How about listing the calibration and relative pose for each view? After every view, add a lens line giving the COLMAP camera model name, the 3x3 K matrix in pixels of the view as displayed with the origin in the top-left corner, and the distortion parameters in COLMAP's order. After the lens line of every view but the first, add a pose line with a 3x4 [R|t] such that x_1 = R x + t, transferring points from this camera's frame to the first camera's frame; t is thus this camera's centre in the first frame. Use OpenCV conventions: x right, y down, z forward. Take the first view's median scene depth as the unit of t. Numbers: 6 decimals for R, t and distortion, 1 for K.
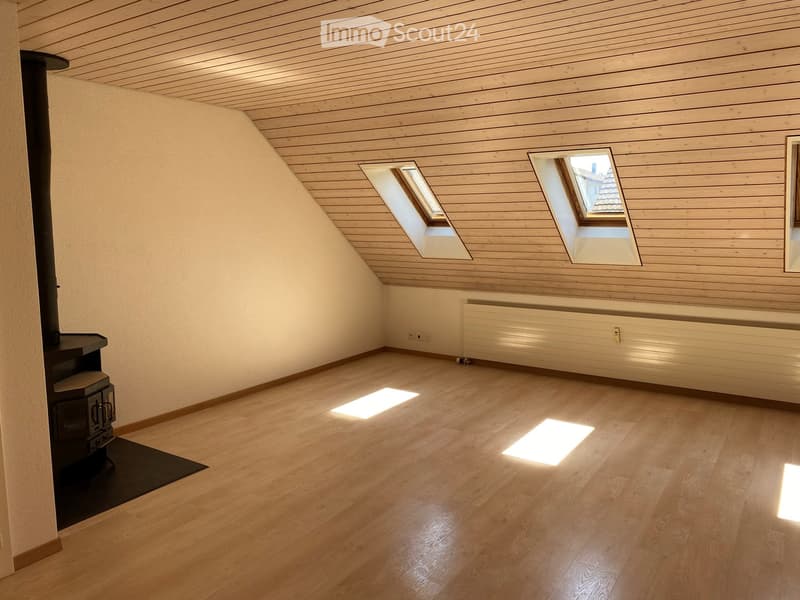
lens RADIAL K [[613.5, 0, 403.2], [0, 613.5, 297.8], [0, 0, 1]] dist [0.054831, -0.058318]
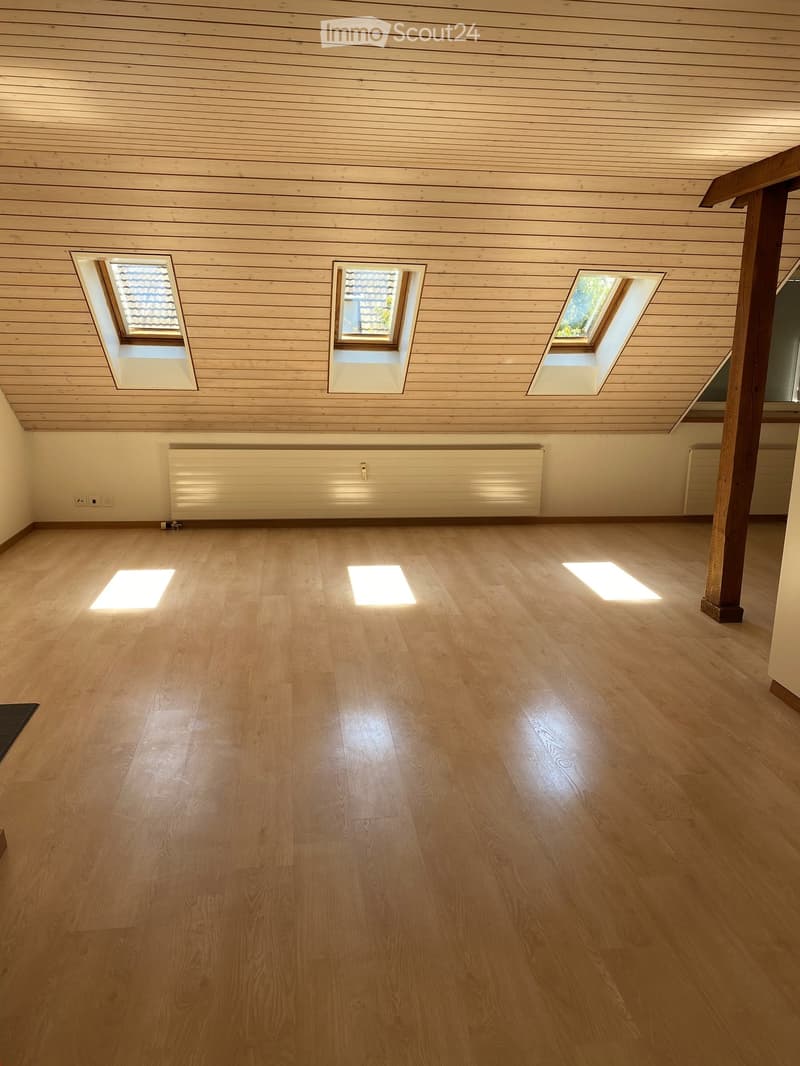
lens RADIAL K [[817.5, 0, 407.2], [0, 817.5, 541.6], [0, 0, 1]] dist [0.054831, -0.058318]
pose [[0.745429, -0.141542, 0.651384, -0.444136], [0.063000, 0.987782, 0.142543, -0.005648], [-0.663601, -0.065218, 0.745238, 0.048610]]
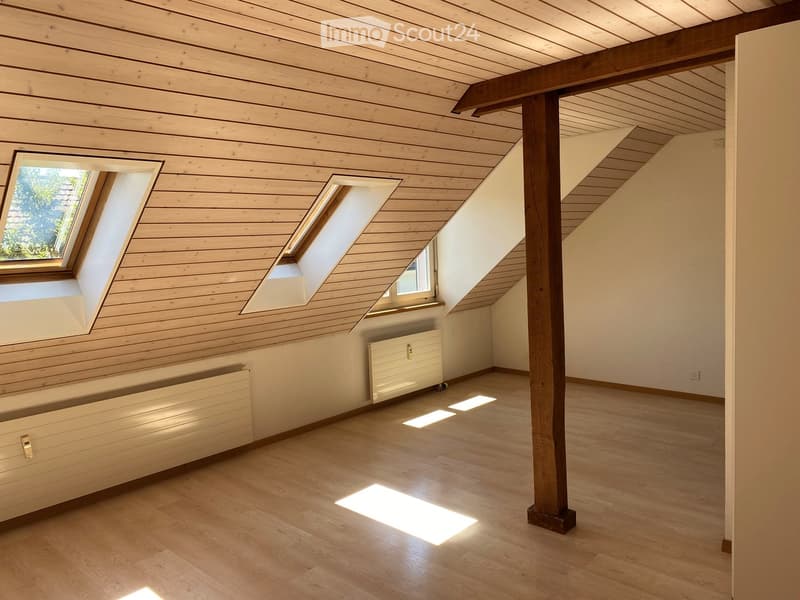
lens RADIAL K [[613.5, 0, 396.2], [0, 613.5, 295.9], [0, 0, 1]] dist [0.054831, -0.058318]
pose [[0.159442, -0.092780, 0.982838, -0.236414], [0.164130, 0.984209, 0.066283, -0.081182], [-0.973468, 0.150745, 0.172152, 0.523819]]
